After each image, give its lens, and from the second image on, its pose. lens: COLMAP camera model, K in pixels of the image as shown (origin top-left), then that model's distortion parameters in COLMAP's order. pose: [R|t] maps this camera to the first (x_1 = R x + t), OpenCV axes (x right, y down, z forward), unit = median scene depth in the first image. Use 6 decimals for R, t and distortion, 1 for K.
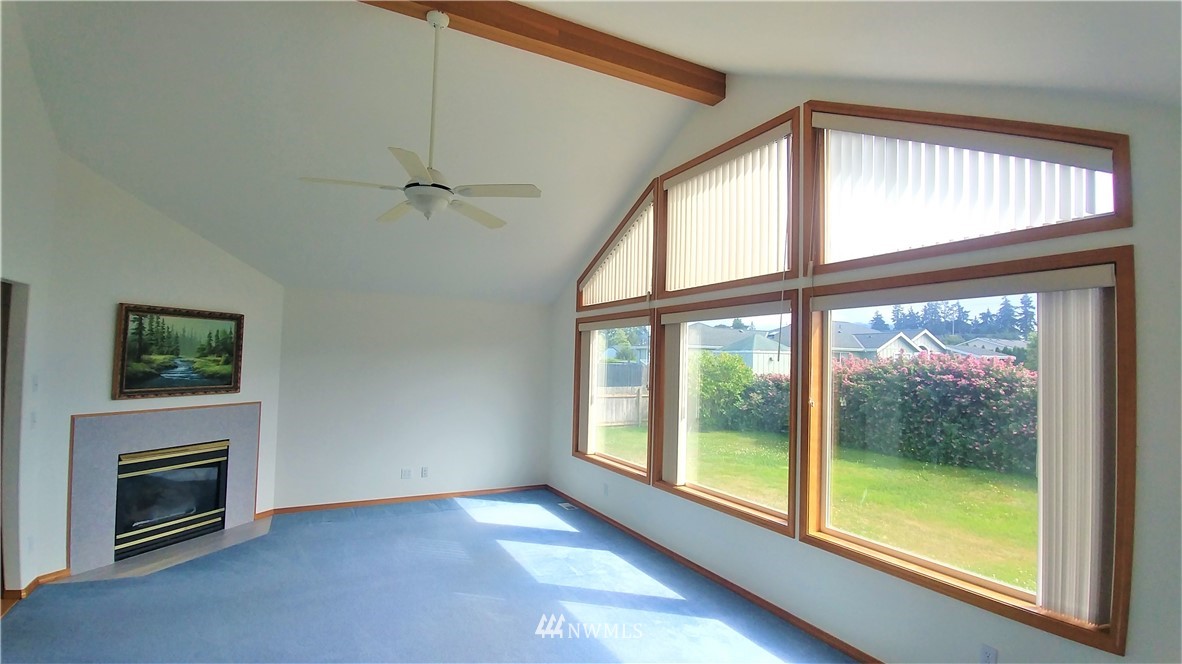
lens RADIAL K [[545.6, 0, 591.0], [0, 545.6, 332.0], [0, 0, 1]] dist [-0.019160, 0.000076]
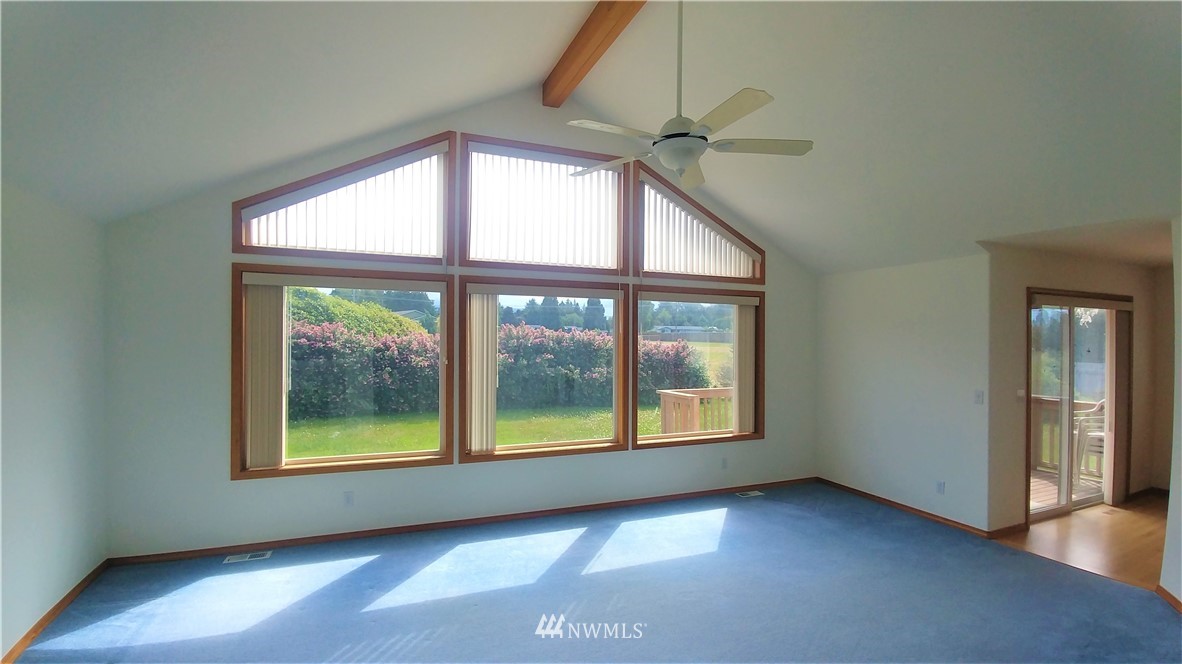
lens RADIAL K [[530.9, 0, 591.0], [0, 530.9, 332.0], [0, 0, 1]] dist [-0.039918, -0.000174]
pose [[0.086613, -0.011092, 0.996180, -0.768898], [-0.061855, 0.997949, 0.016490, 0.024664], [-0.994320, -0.063047, 0.085749, 0.702587]]
